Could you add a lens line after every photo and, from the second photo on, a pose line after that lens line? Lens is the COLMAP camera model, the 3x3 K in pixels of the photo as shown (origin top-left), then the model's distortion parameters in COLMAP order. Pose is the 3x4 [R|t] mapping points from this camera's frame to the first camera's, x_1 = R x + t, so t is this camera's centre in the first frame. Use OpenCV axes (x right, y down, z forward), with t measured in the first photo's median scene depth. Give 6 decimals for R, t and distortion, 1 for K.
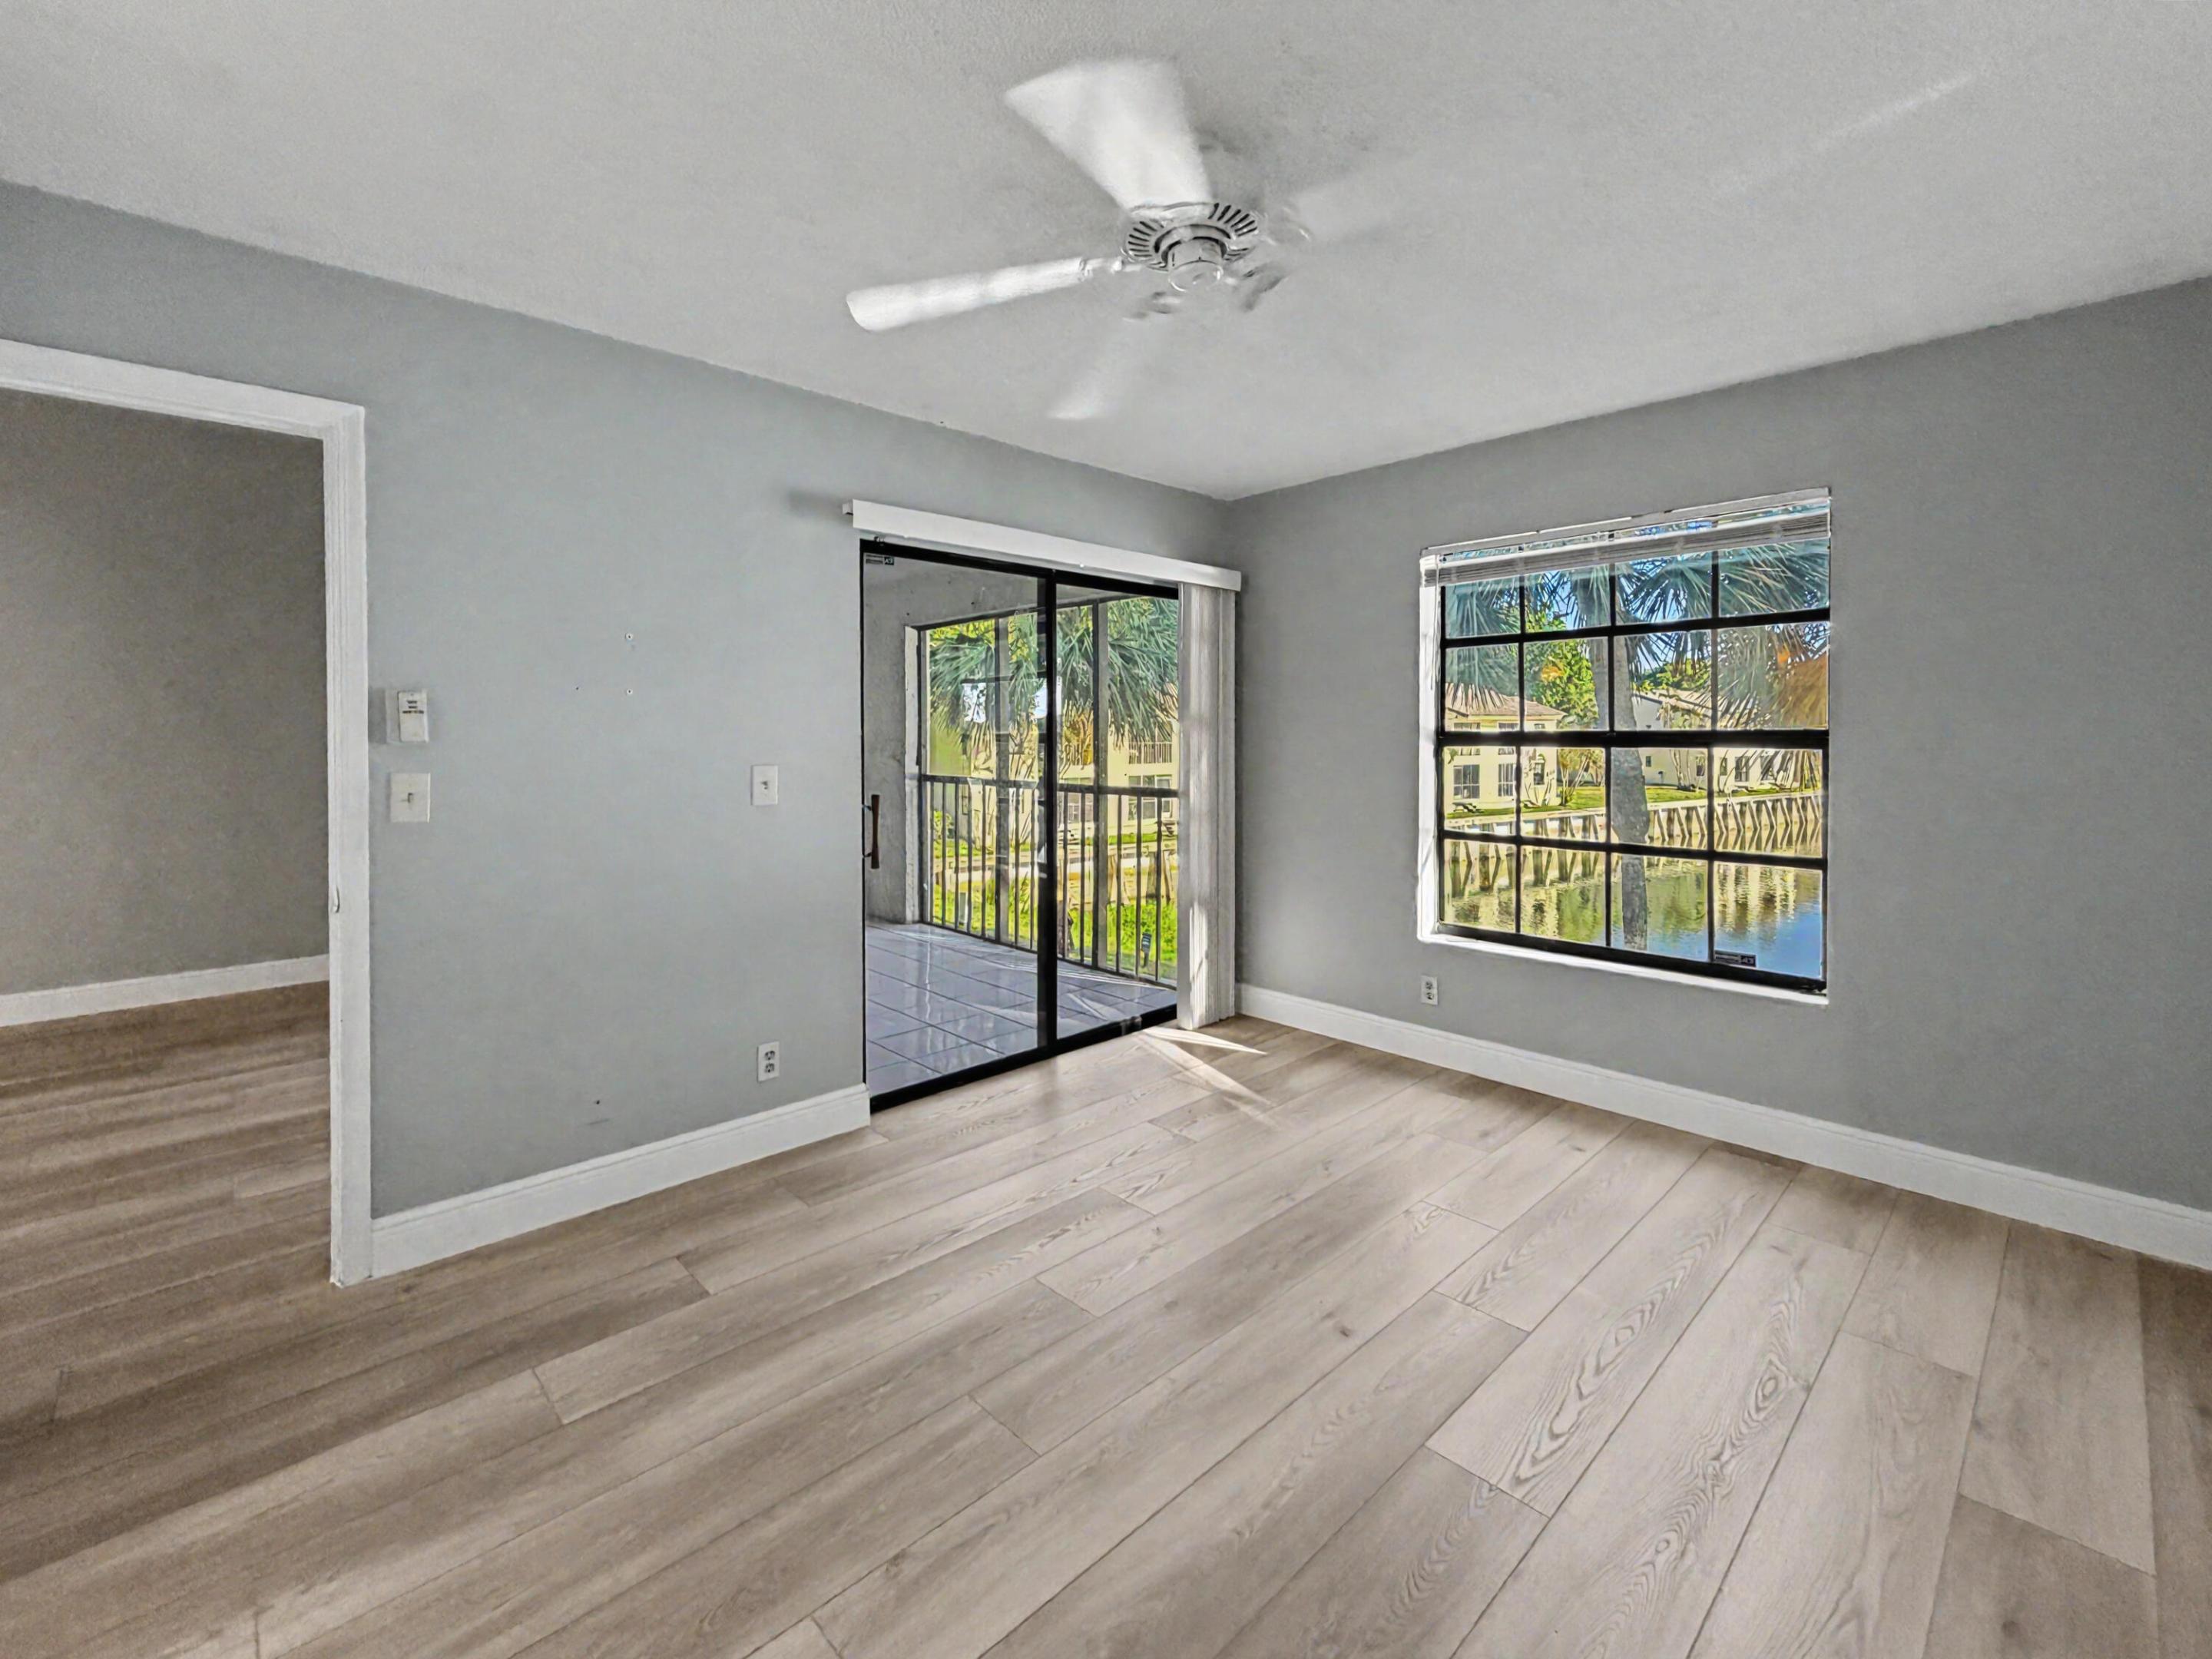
lens RADIAL K [[944.0, 0, 1095.0], [0, 944.0, 842.4], [0, 0, 1]] dist [-0.000637, -0.000302]
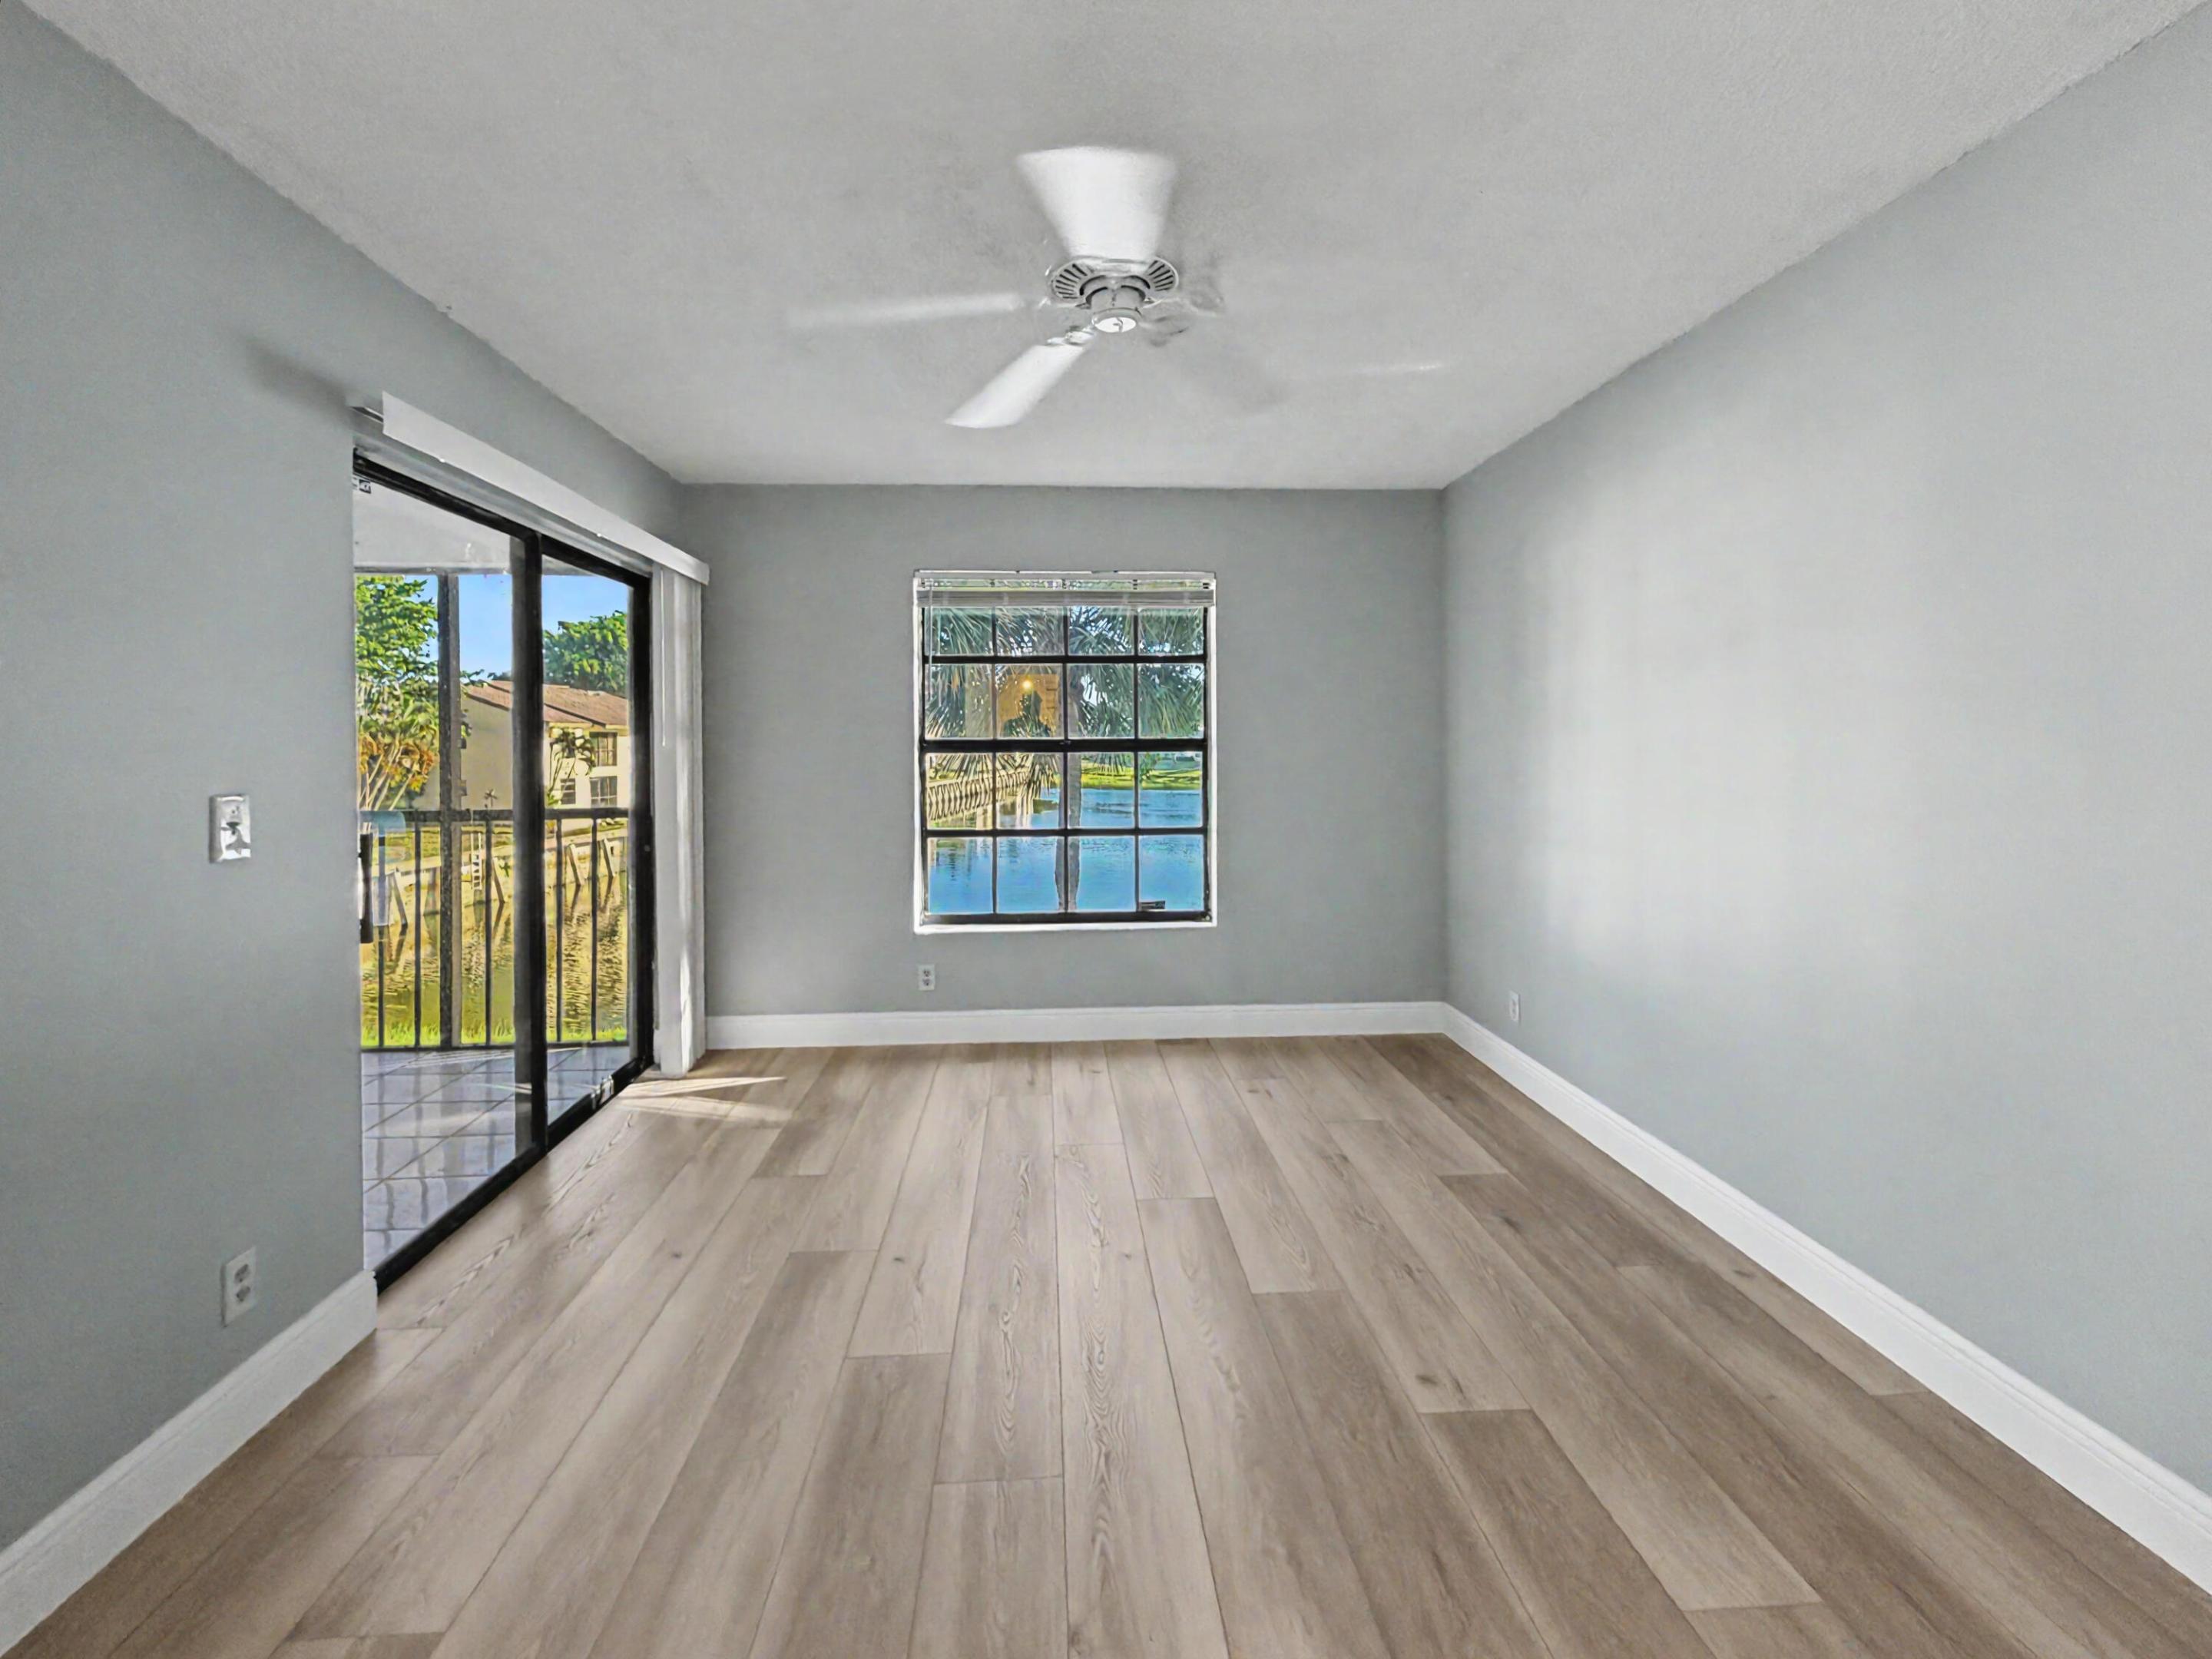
lens RADIAL K [[944.0, 0, 1095.0], [0, 944.0, 842.4], [0, 0, 1]] dist [-0.000637, -0.000302]
pose [[0.641324, -0.080930, 0.762990, -0.367117], [0.089477, 0.995525, 0.030386, -0.015098], [-0.762035, 0.048783, 0.645695, 0.157706]]
